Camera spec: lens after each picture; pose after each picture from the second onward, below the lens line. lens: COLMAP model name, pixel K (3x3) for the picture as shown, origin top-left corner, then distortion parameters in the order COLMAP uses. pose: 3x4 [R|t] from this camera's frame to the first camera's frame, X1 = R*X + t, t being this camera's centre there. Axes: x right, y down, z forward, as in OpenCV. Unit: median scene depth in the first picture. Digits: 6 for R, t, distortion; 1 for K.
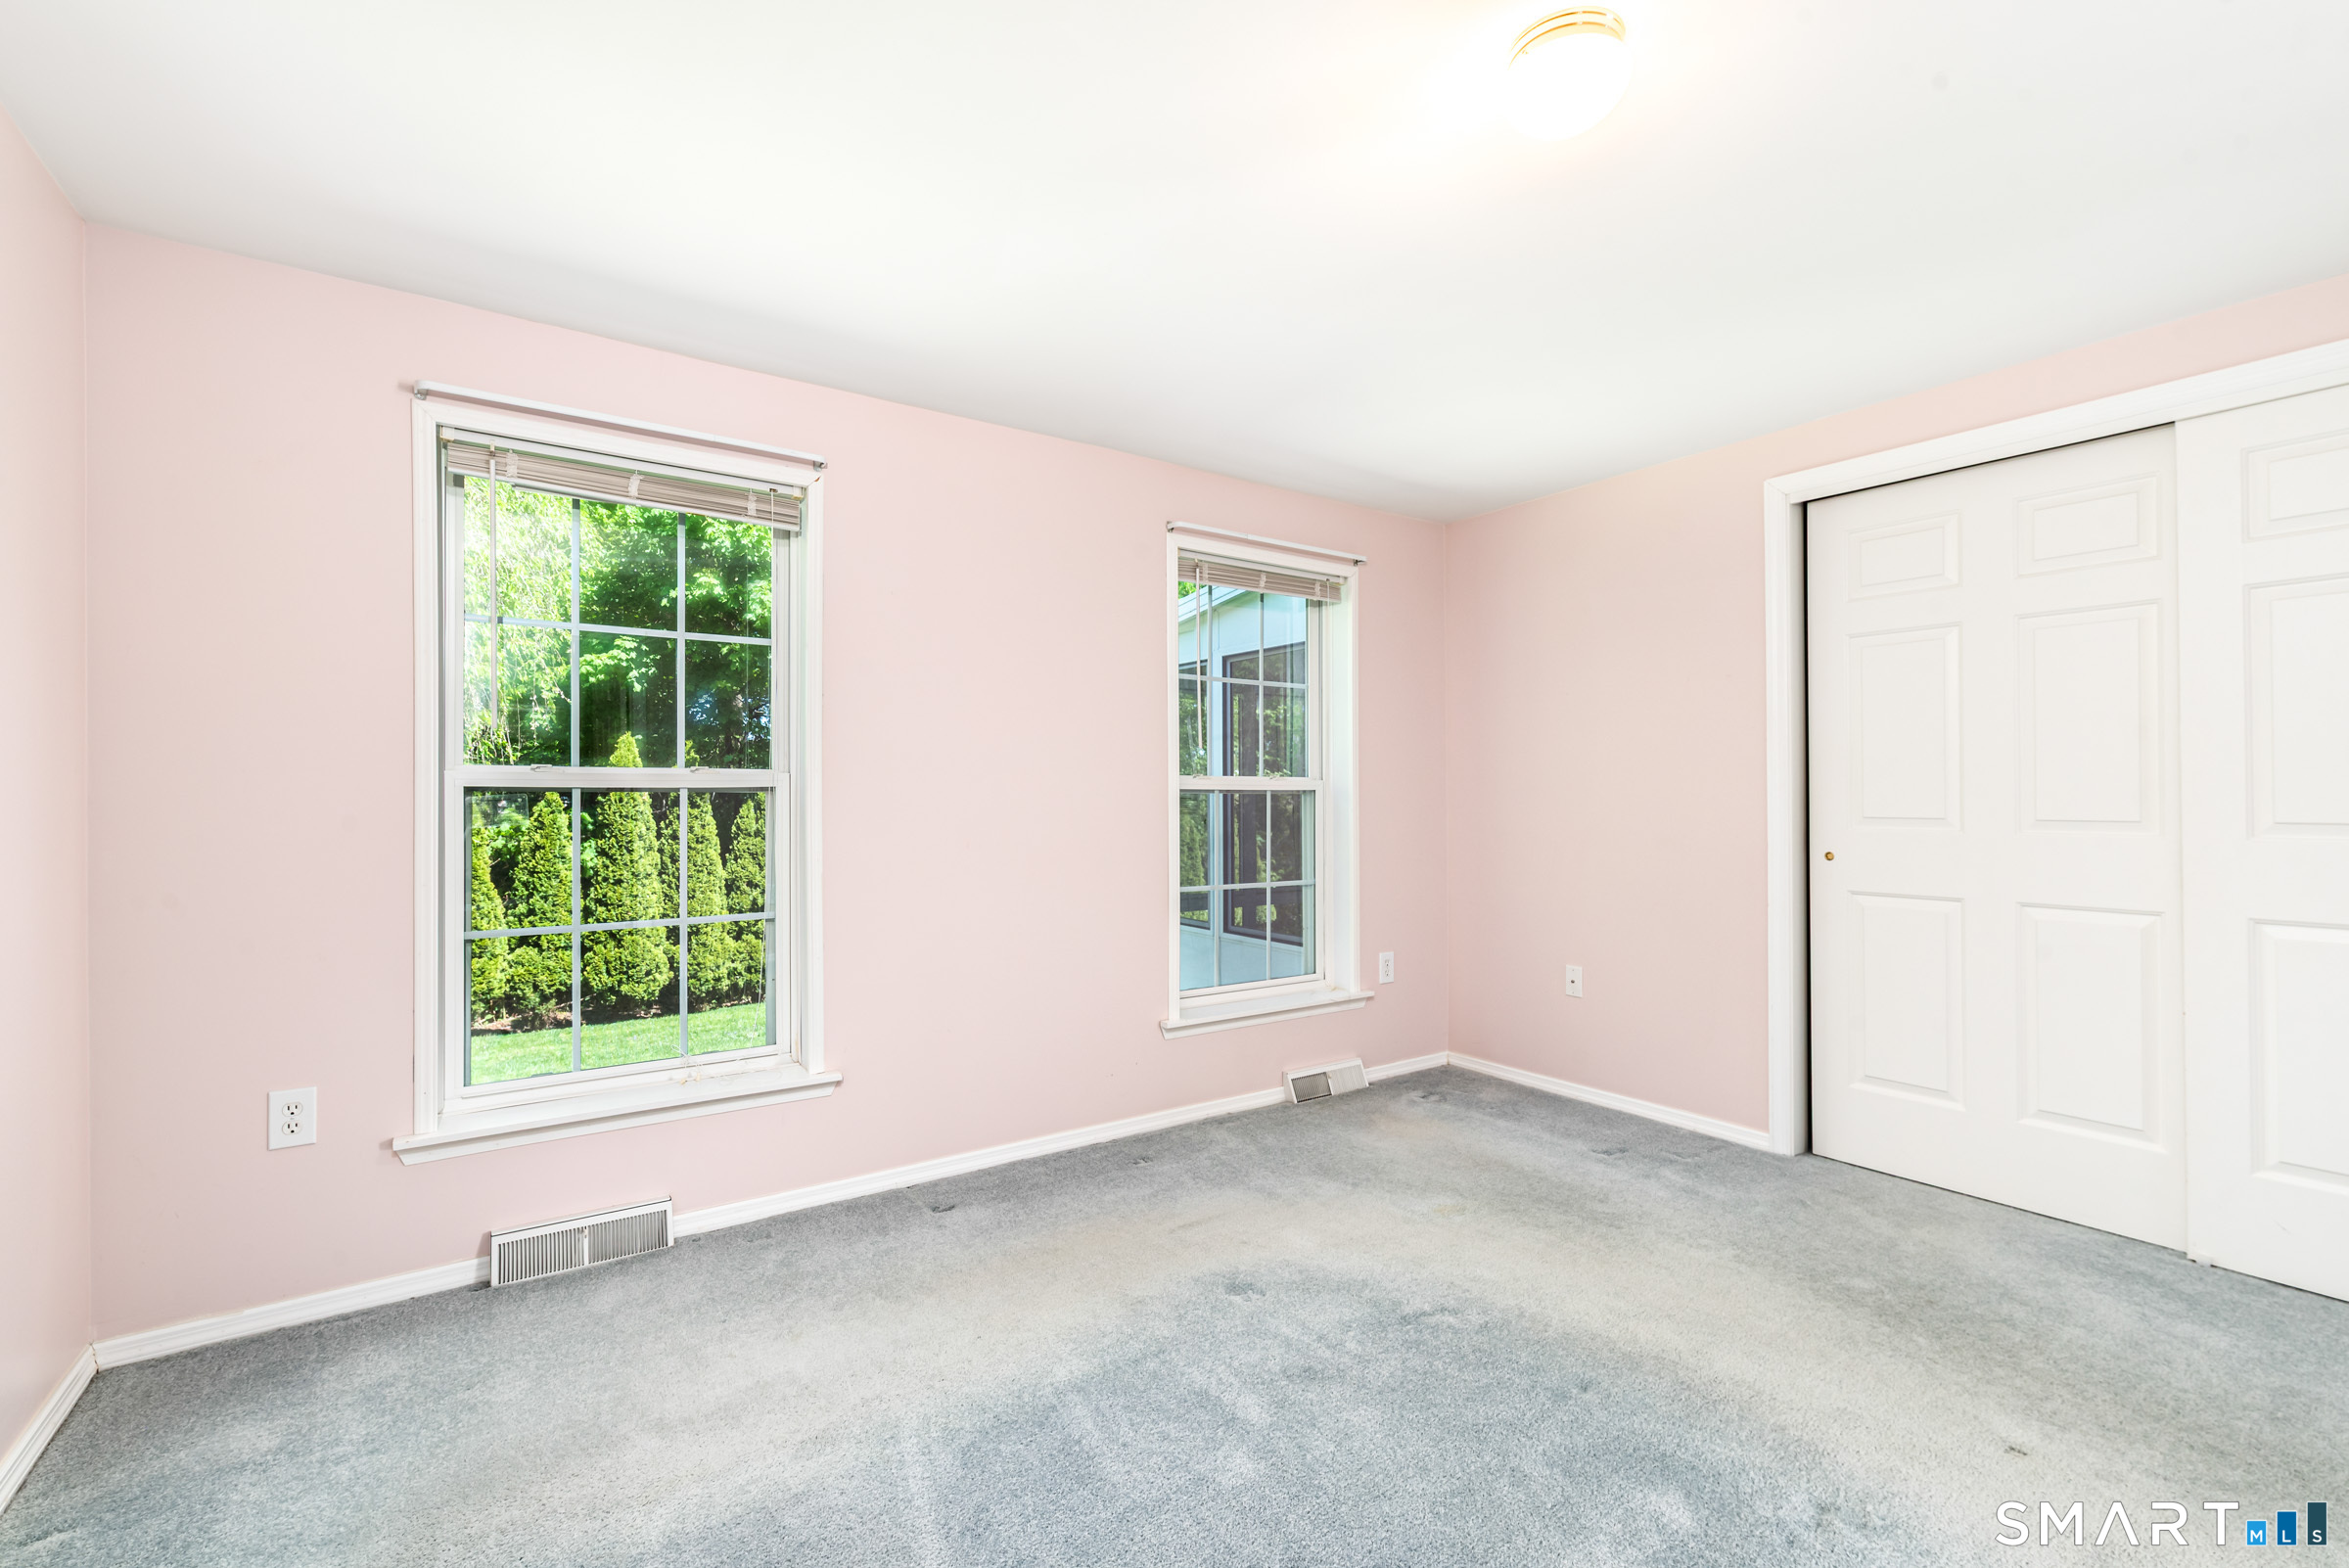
lens RADIAL K [[1018.6, 0, 1179.0], [0, 1018.6, 789.0], [0, 0, 1]] dist [0.000131, 0.000187]
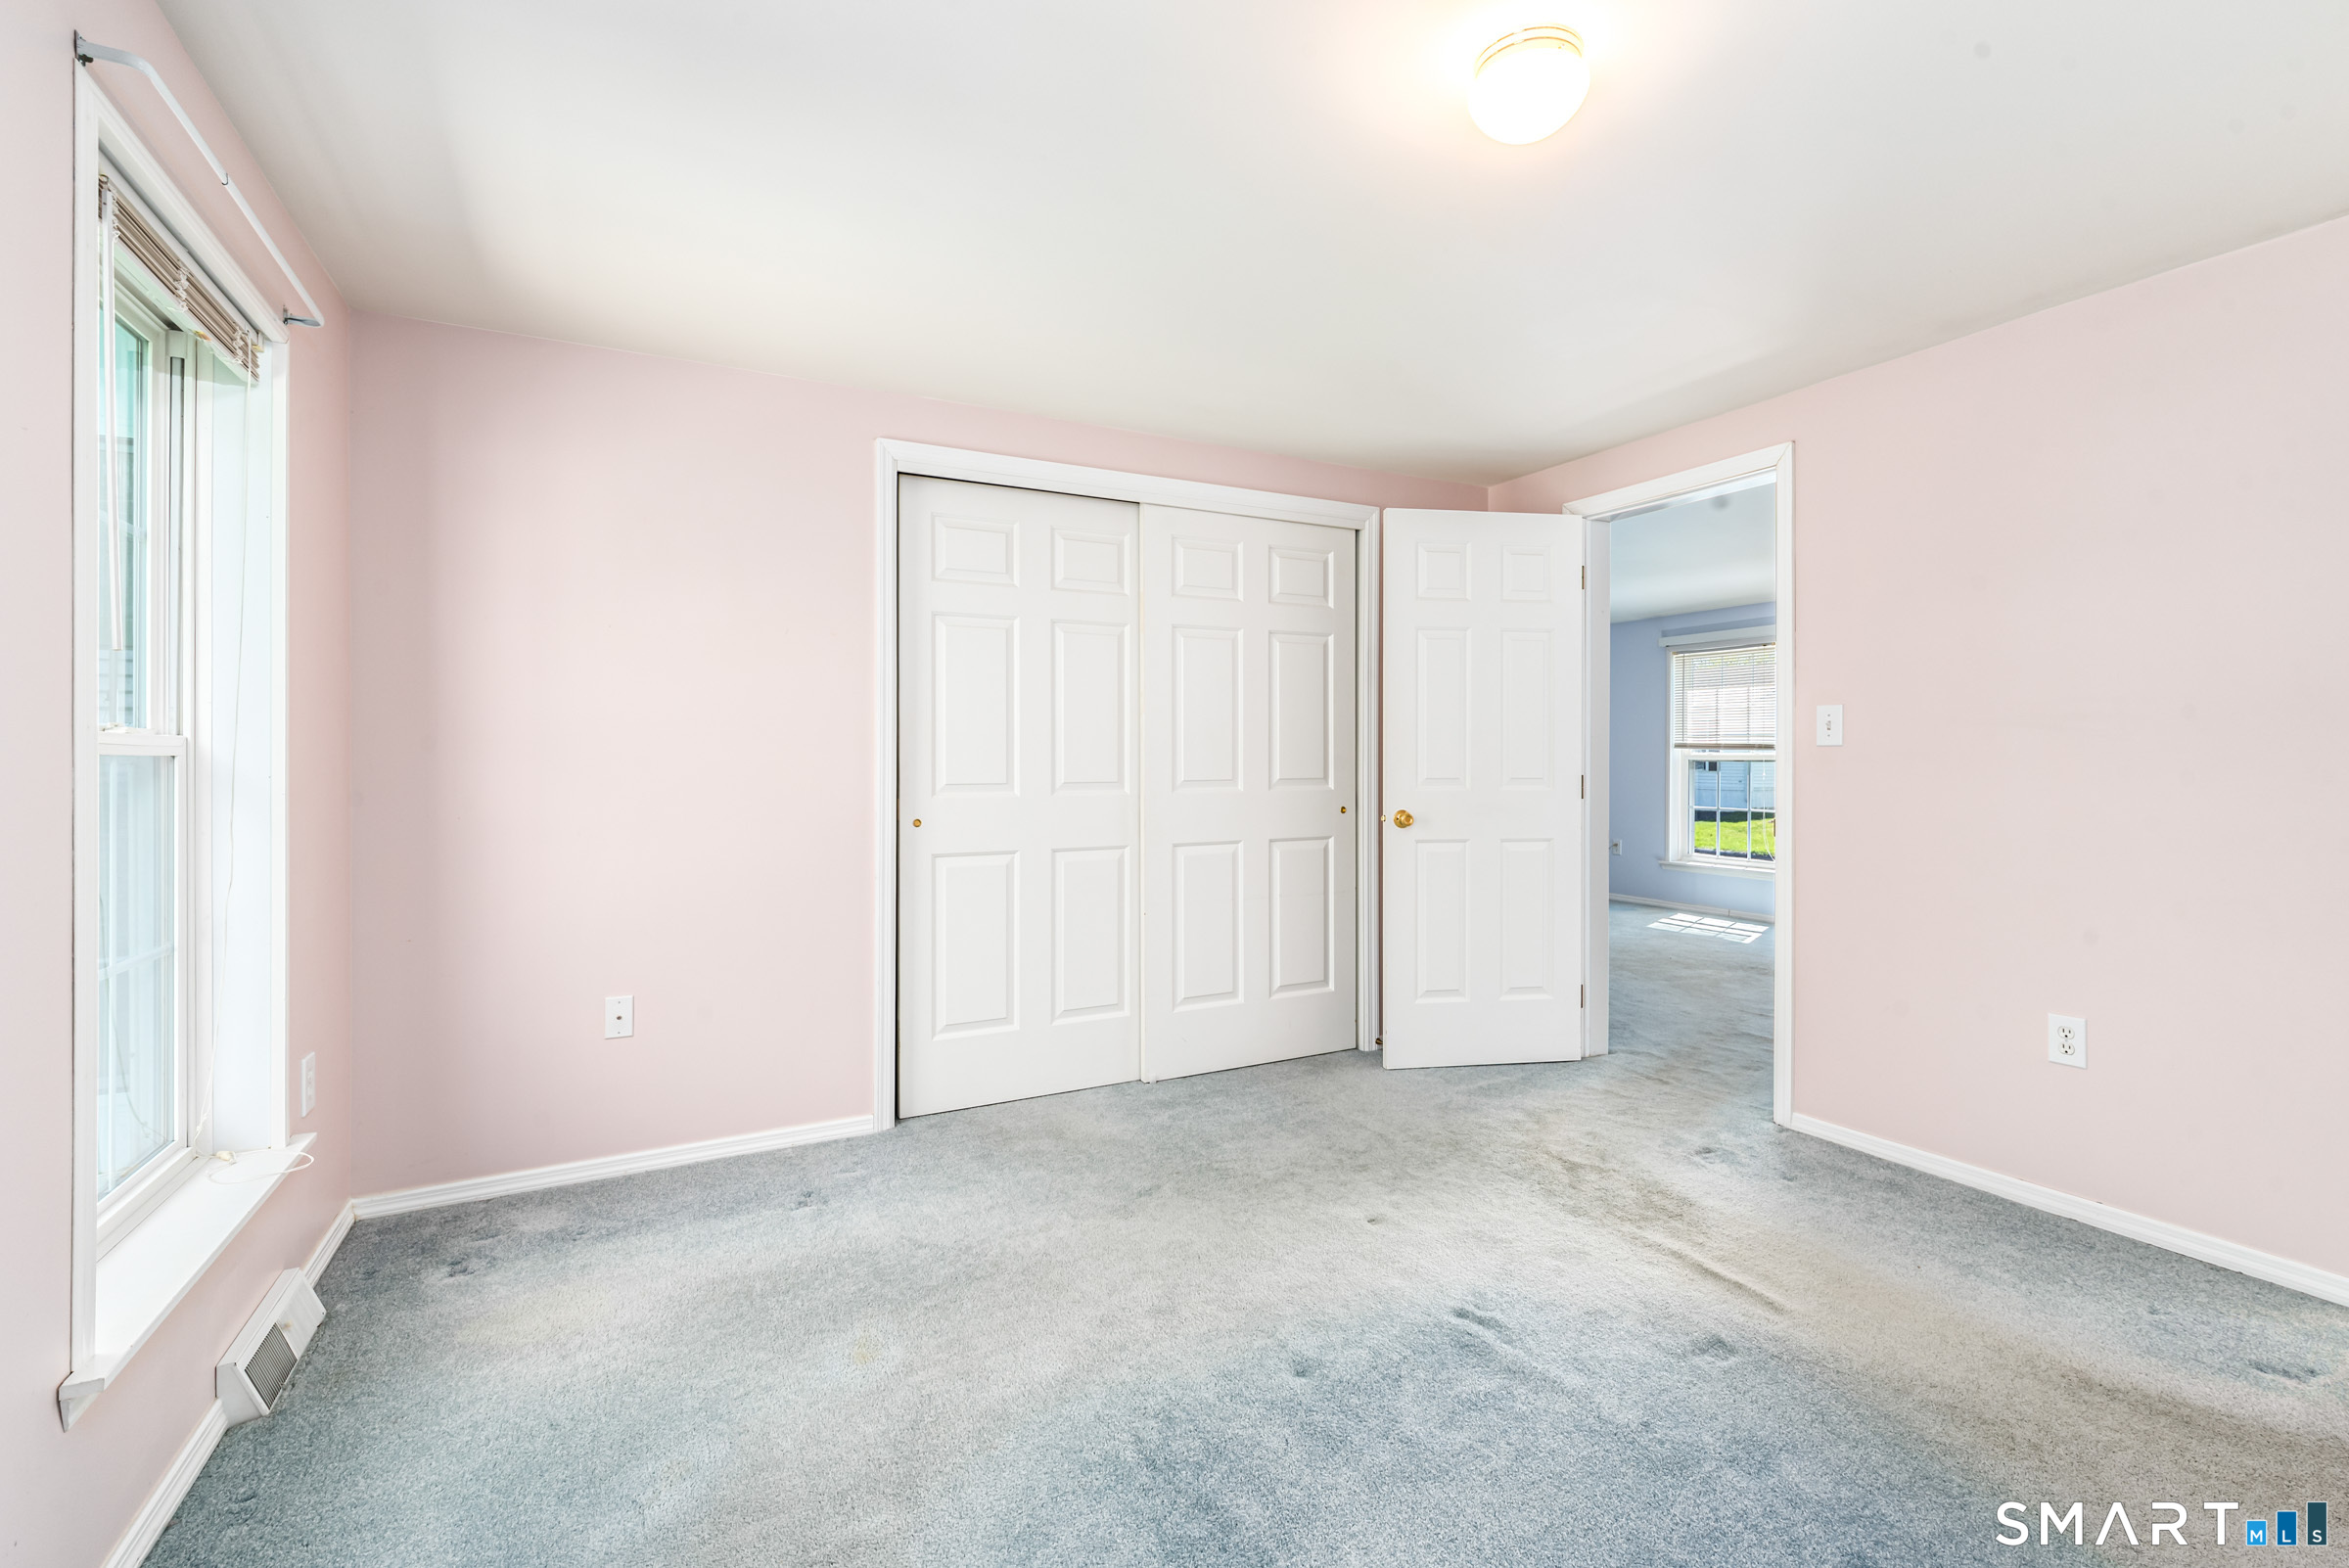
lens RADIAL K [[1018.6, 0, 1179.1], [0, 1018.6, 771.5], [0, 0, 1]] dist [0.000131, 0.000187]
pose [[0.122038, -0.005902, 0.992508, -0.340910], [-0.006426, 0.999957, 0.006736, 0.004988], [-0.992505, -0.007200, 0.121994, 0.596195]]
